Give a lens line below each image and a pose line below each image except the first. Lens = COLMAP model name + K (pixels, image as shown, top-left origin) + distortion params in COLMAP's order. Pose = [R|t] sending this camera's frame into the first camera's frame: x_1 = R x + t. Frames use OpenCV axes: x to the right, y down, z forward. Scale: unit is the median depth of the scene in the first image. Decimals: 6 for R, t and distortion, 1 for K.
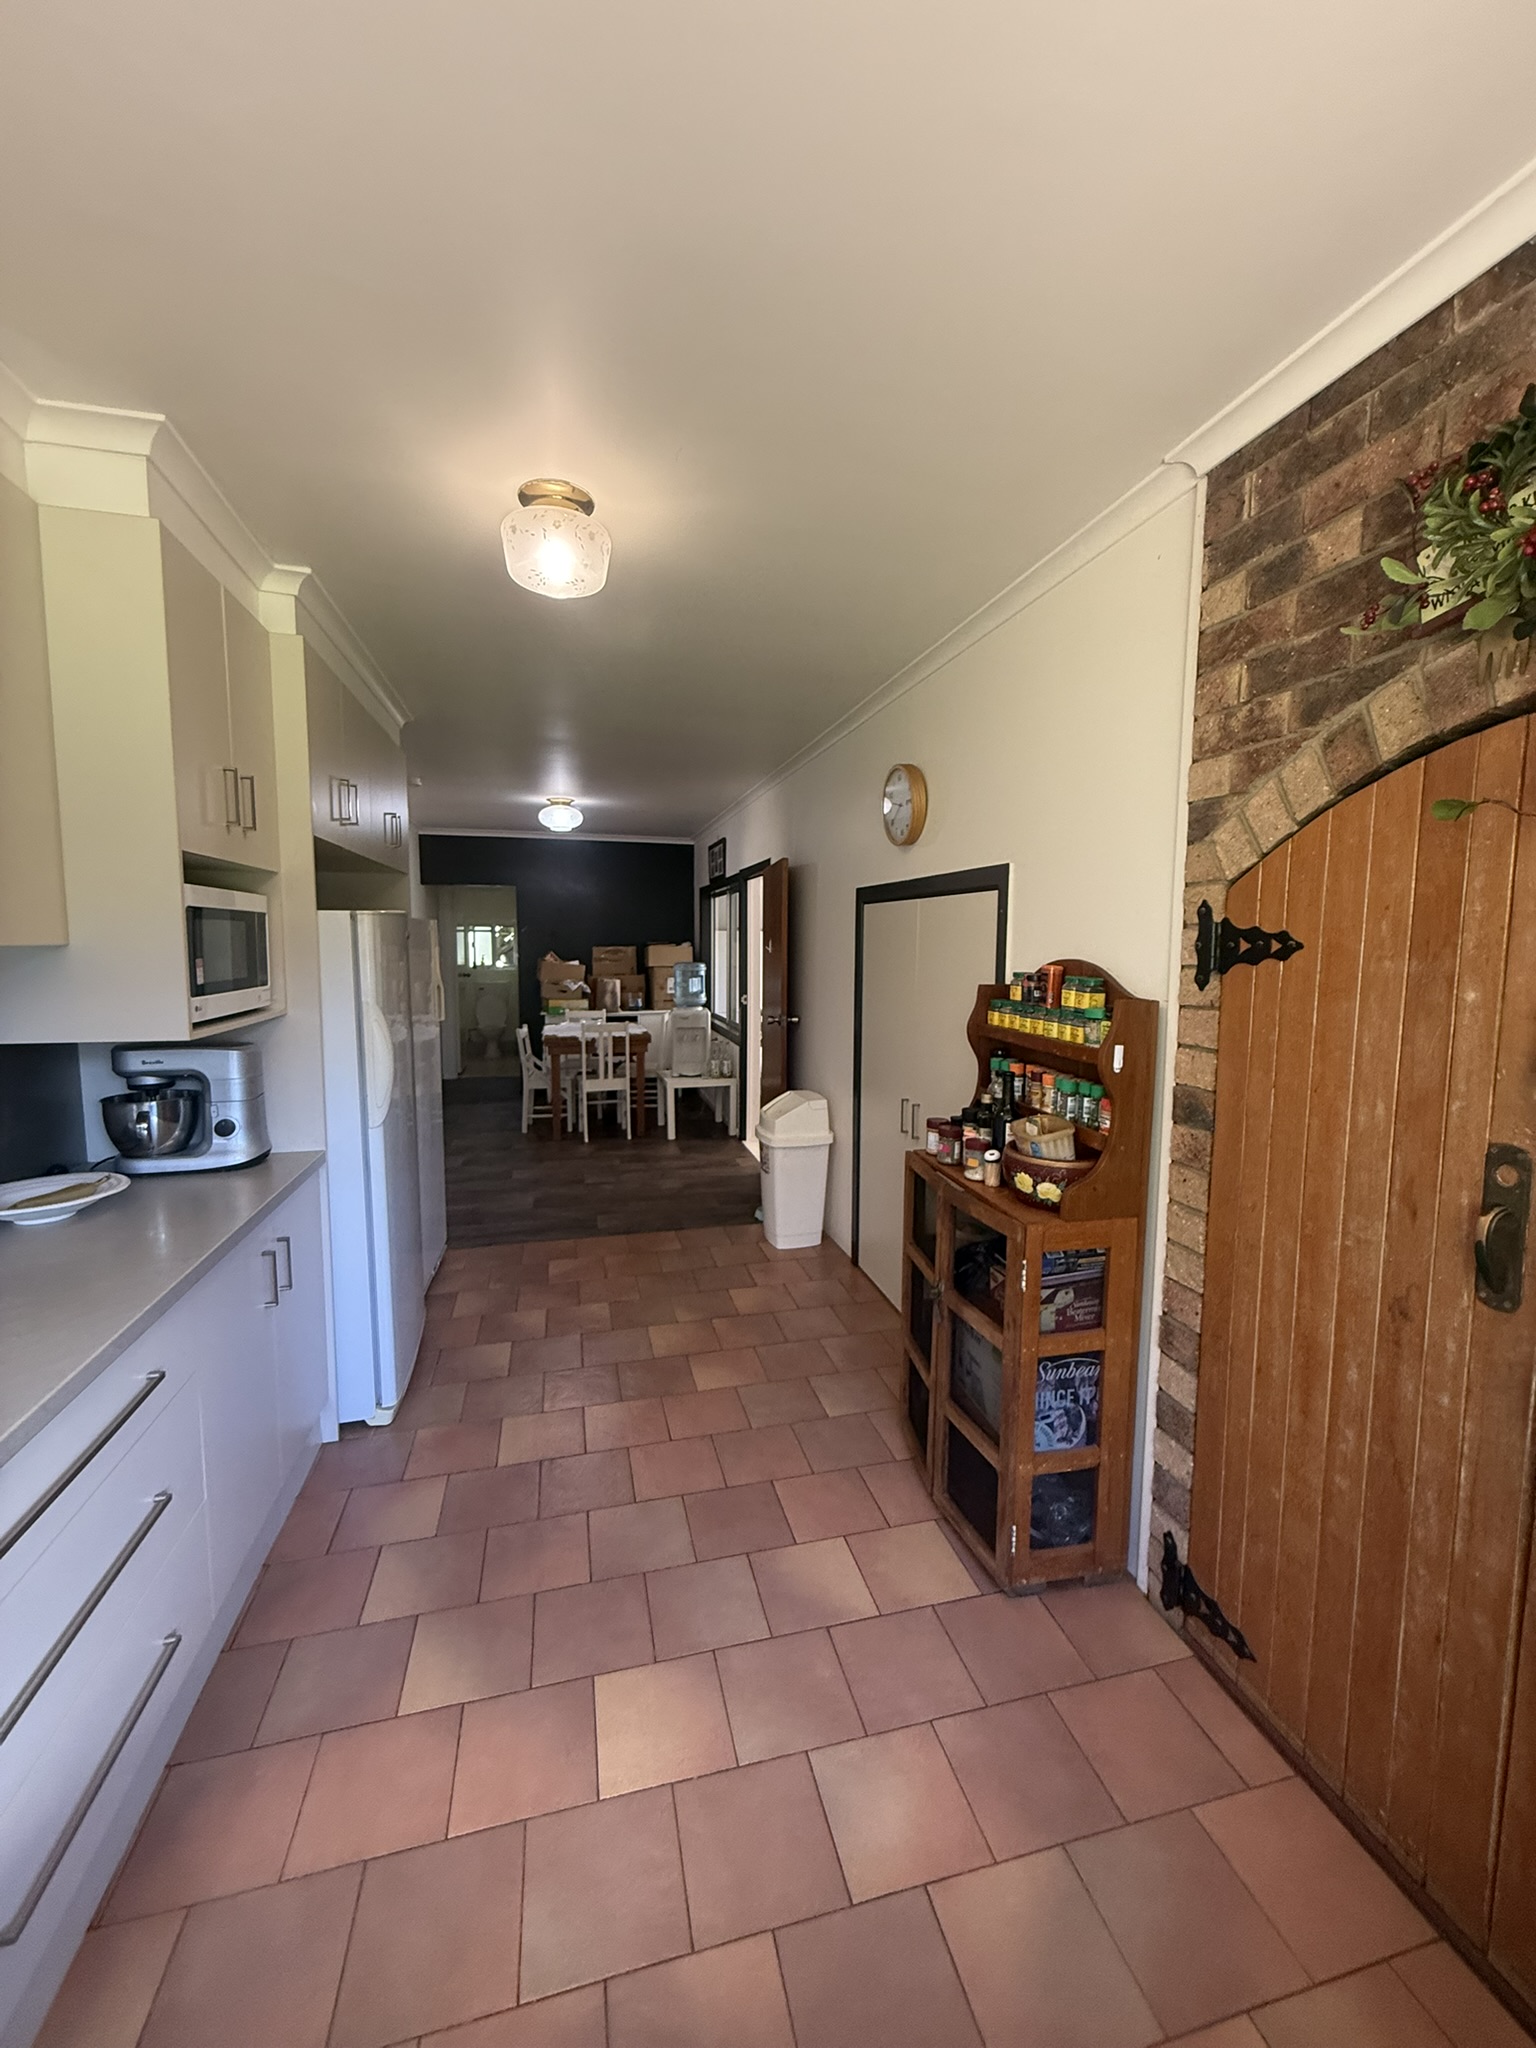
lens RADIAL K [[821.2, 0, 766.3], [0, 821.2, 1018.9], [0, 0, 1]] dist [0.001400, 0.000227]
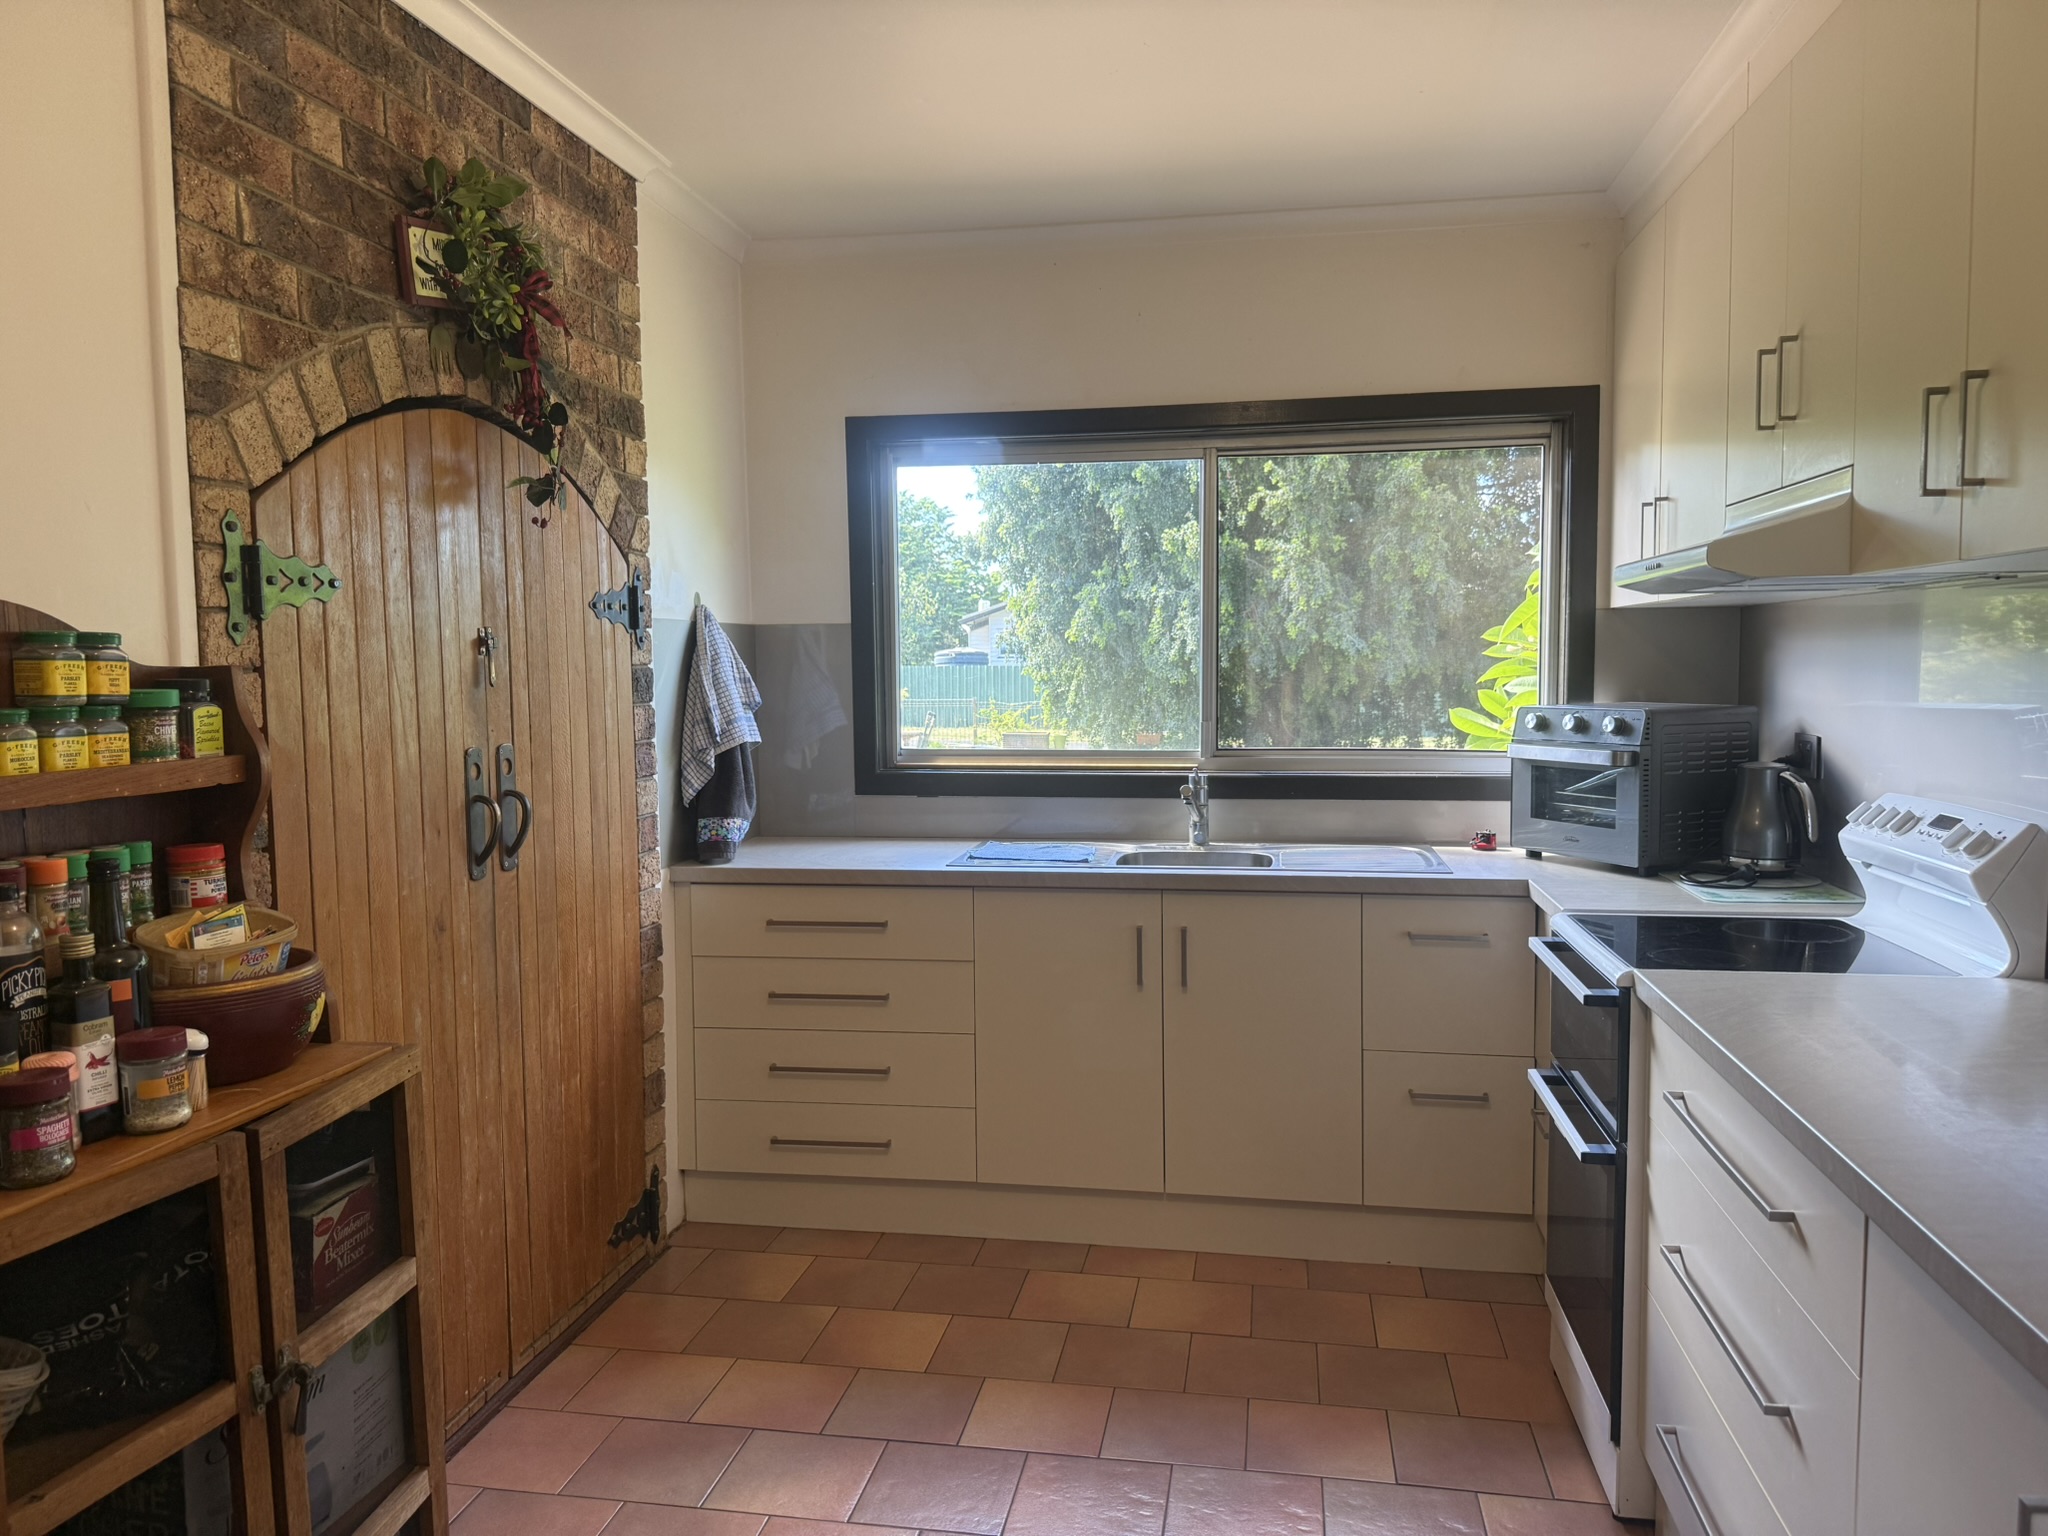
lens RADIAL K [[1432.7, 0, 1025.3], [0, 1432.7, 768.8], [0, 0, 1]] dist [-0.008945, -0.003418]
pose [[-0.910775, -0.028491, 0.411918, -0.582910], [0.045011, 0.984820, 0.167638, -0.109609], [-0.410442, 0.171222, -0.895668, 1.948008]]
